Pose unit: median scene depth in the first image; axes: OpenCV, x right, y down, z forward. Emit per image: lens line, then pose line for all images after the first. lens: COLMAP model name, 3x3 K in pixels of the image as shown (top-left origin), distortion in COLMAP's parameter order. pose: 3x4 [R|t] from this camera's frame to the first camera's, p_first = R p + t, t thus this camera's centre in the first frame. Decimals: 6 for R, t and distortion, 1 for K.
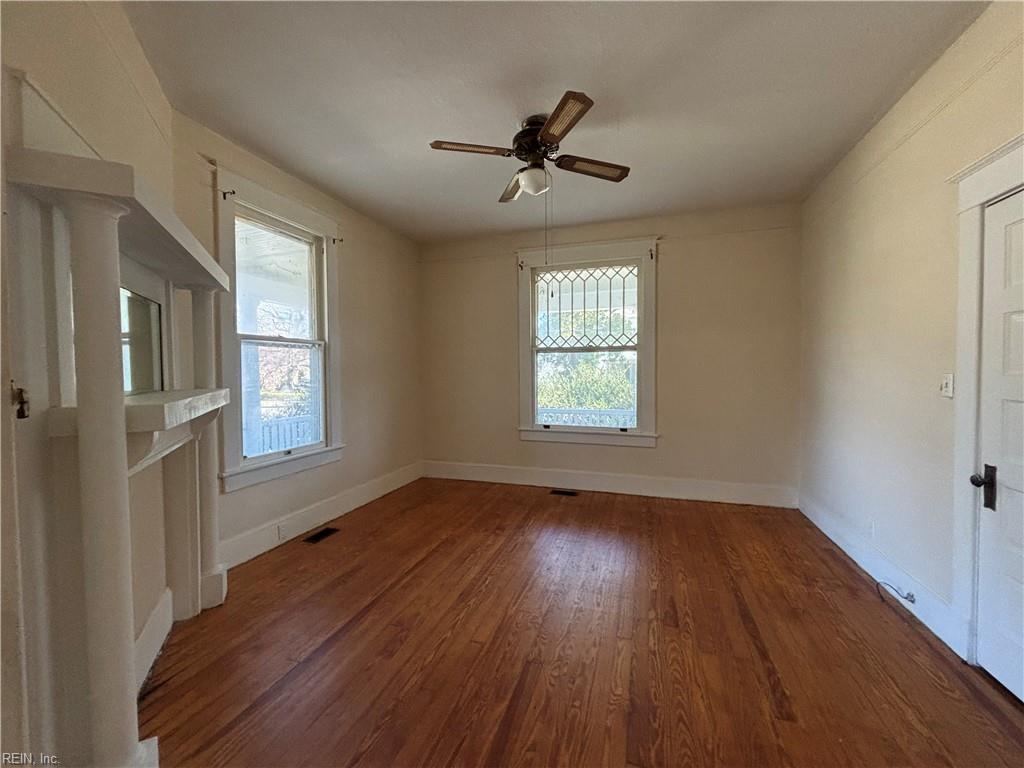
lens RADIAL K [[413.4, 0, 511.2], [0, 413.4, 382.3], [0, 0, 1]] dist [0.000613, -0.000495]
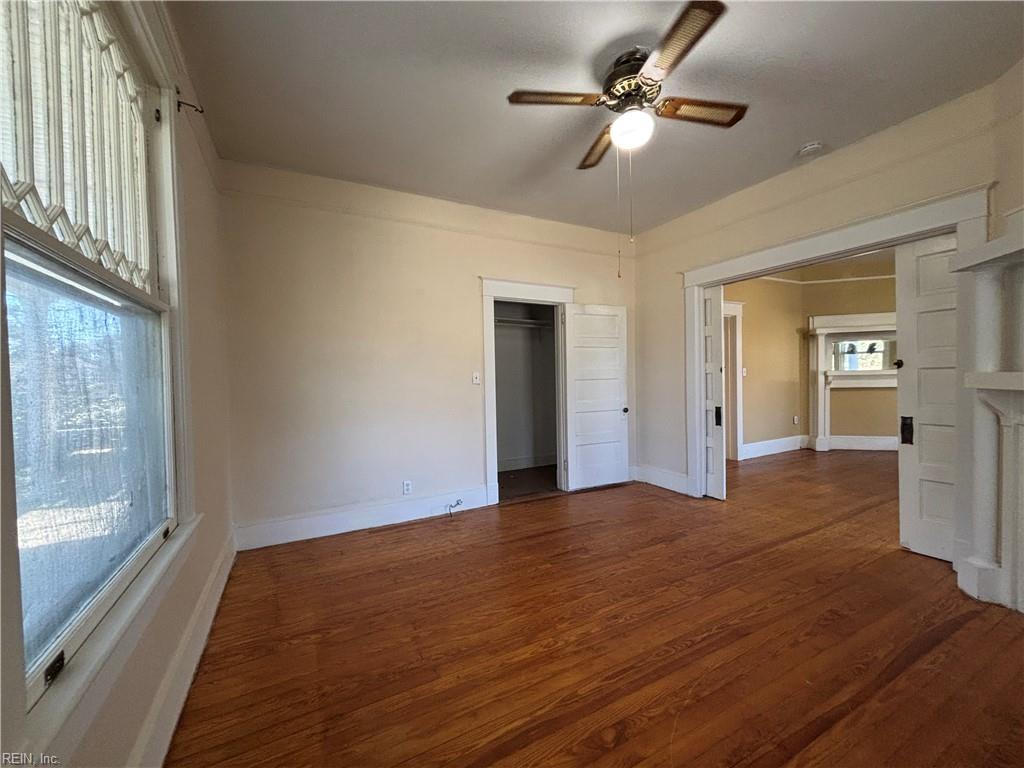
lens RADIAL K [[412.0, 0, 507.3], [0, 412.0, 383.4], [0, 0, 1]] dist [-0.002166, -0.000860]
pose [[-0.711896, 0.006272, 0.702257, -0.267260], [0.046082, 0.998222, 0.037800, -0.022155], [-0.700771, 0.059271, -0.710920, 1.414180]]
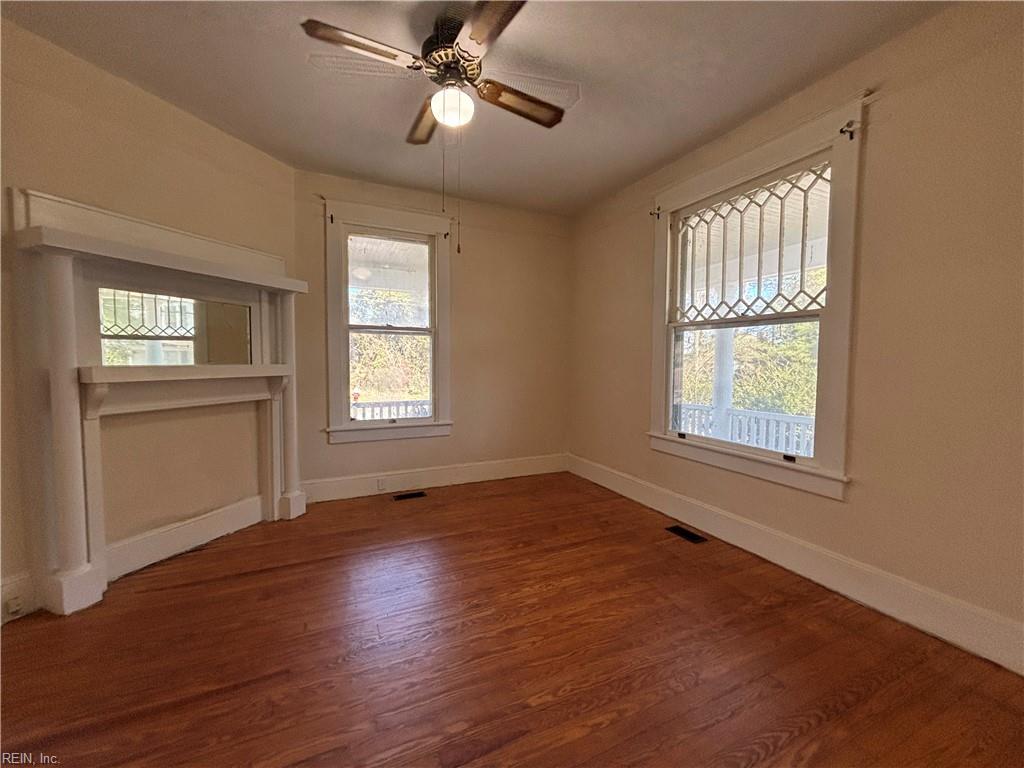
lens RADIAL K [[415.7, 0, 511.4], [0, 415.7, 381.5], [0, 0, 1]] dist [-0.000909, -0.000244]
pose [[0.675439, 0.047501, -0.735884, 0.585826], [-0.031605, 0.998871, 0.035468, -0.000425], [0.736738, -0.000699, 0.676178, 0.434609]]
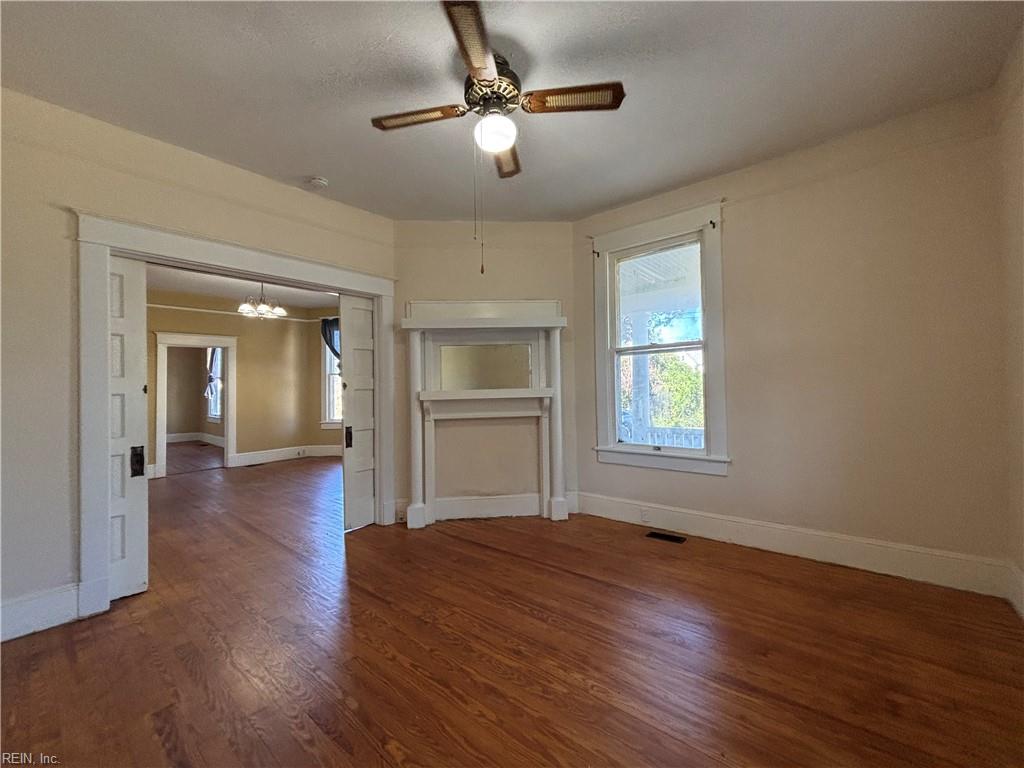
lens RADIAL K [[414.9, 0, 511.8], [0, 414.9, 382.3], [0, 0, 1]] dist [0.010695, -0.000281]
pose [[-0.379516, -0.005183, -0.925170, 0.632486], [-0.004483, 0.999983, -0.003763, 0.000020], [0.925174, 0.002719, -0.379533, 1.062927]]
